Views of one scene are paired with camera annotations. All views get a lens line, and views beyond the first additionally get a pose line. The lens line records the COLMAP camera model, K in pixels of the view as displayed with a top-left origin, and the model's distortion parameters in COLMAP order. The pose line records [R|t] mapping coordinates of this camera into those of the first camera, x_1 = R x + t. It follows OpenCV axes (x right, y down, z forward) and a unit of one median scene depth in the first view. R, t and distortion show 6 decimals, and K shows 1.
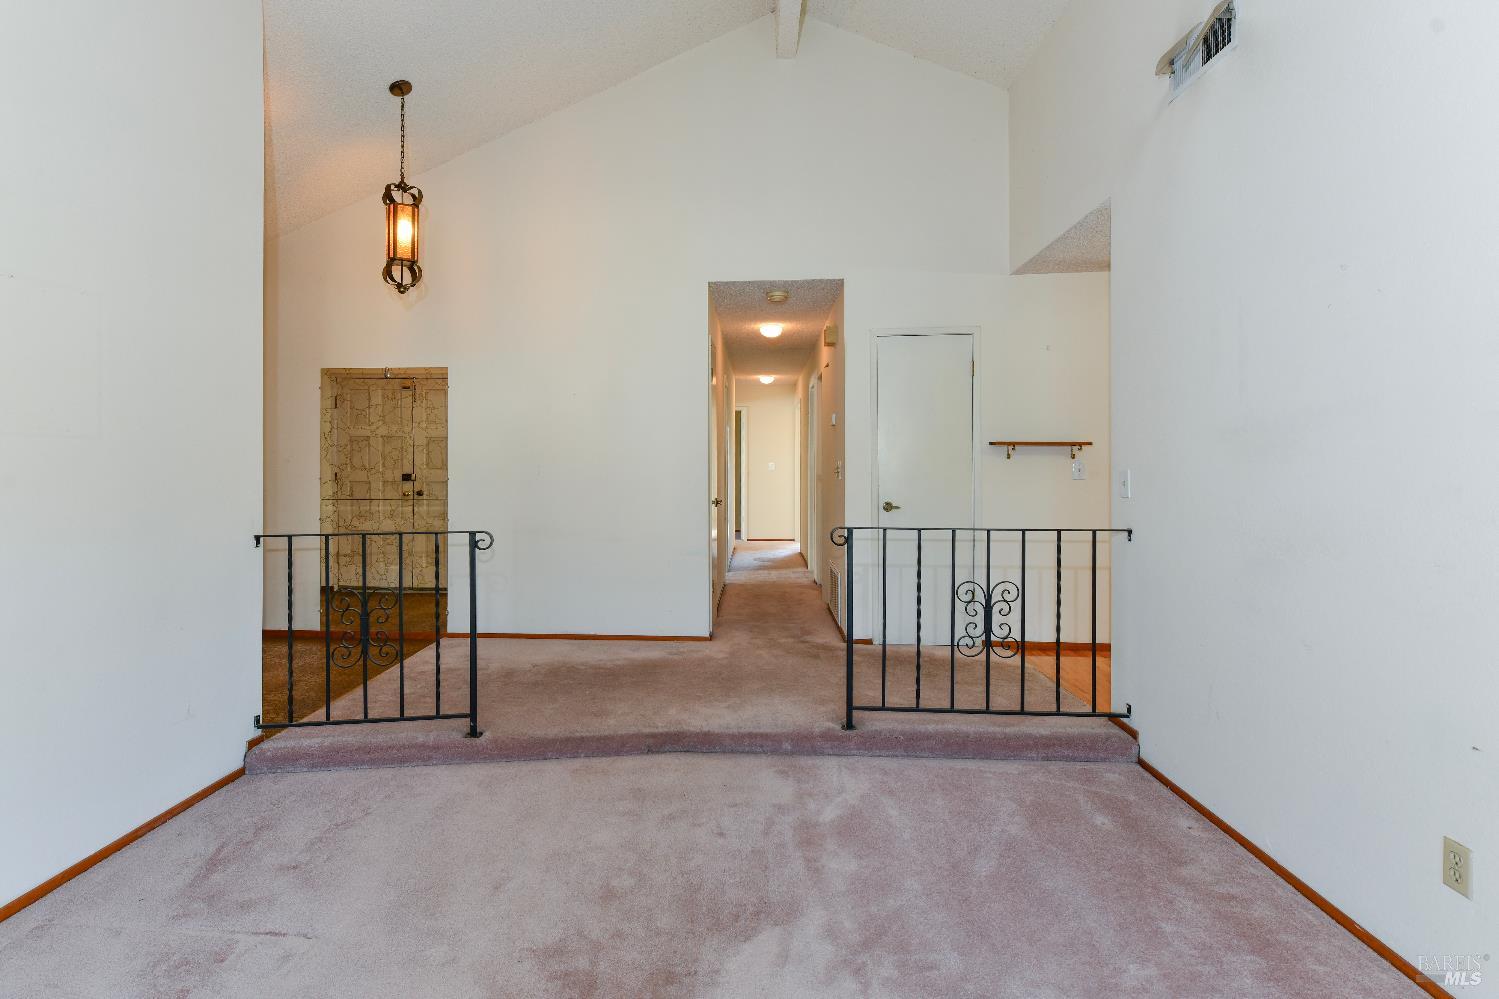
lens RADIAL K [[748.1, 0, 746.1], [0, 748.1, 464.3], [0, 0, 1]] dist [-0.003328, -0.000581]
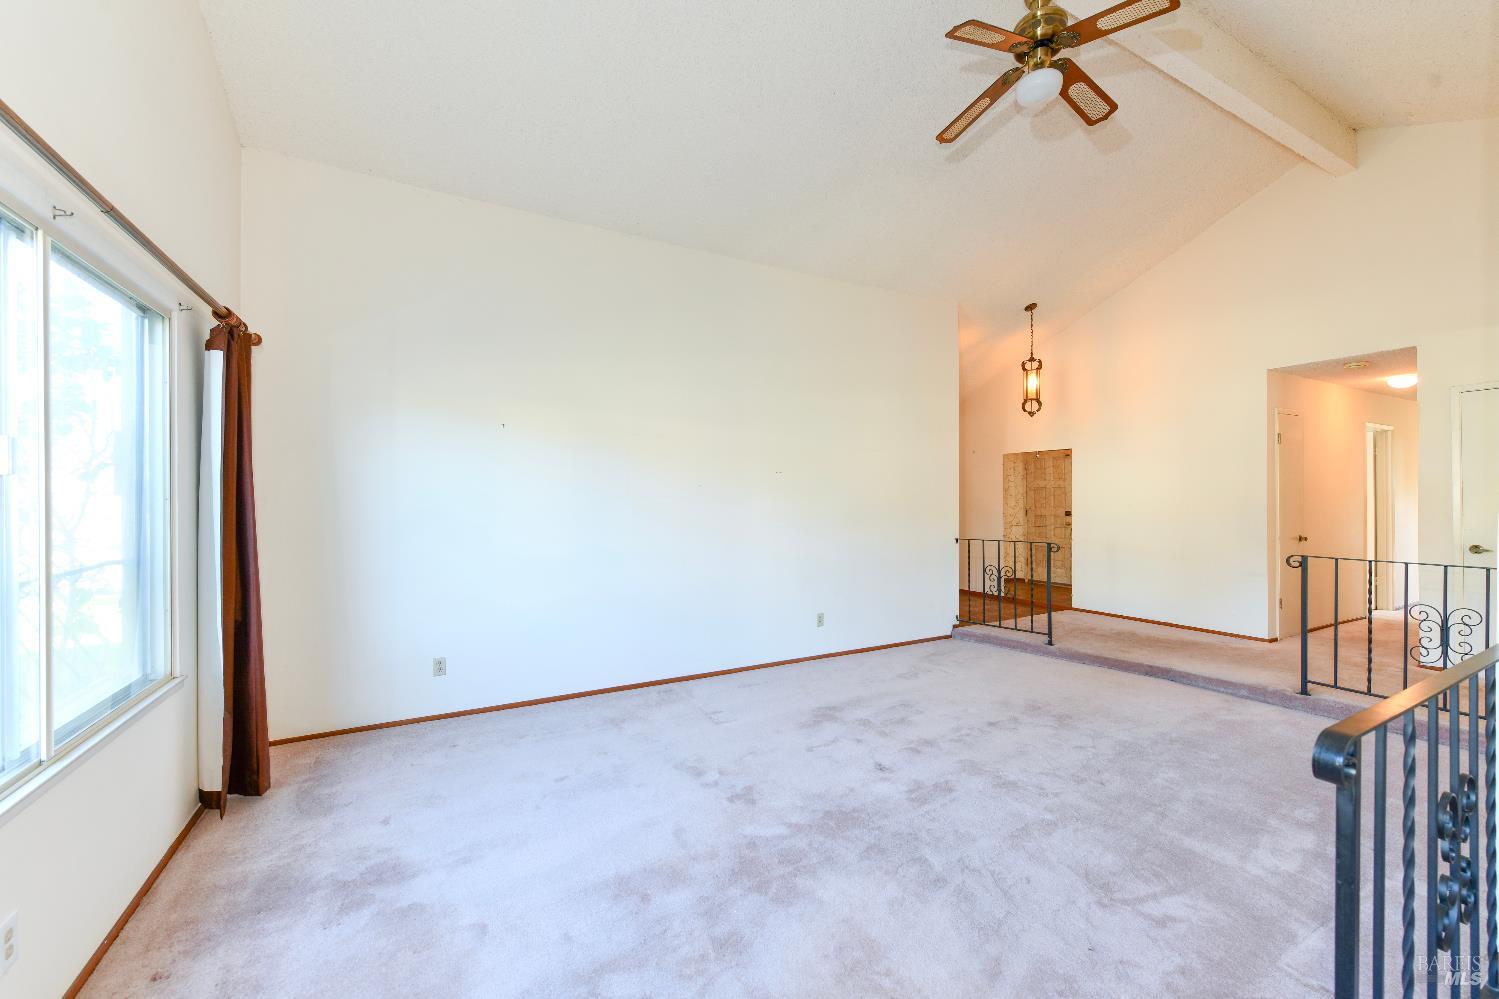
lens RADIAL K [[609.7, 0, 749.5], [0, 609.7, 499.5], [0, 0, 1]] dist [0.001667, -0.000093]
pose [[0.545741, -0.000269, -0.837954, 0.546456], [0.003523, 0.999992, 0.001973, -0.029900], [0.837947, -0.004029, 0.545737, -0.542406]]
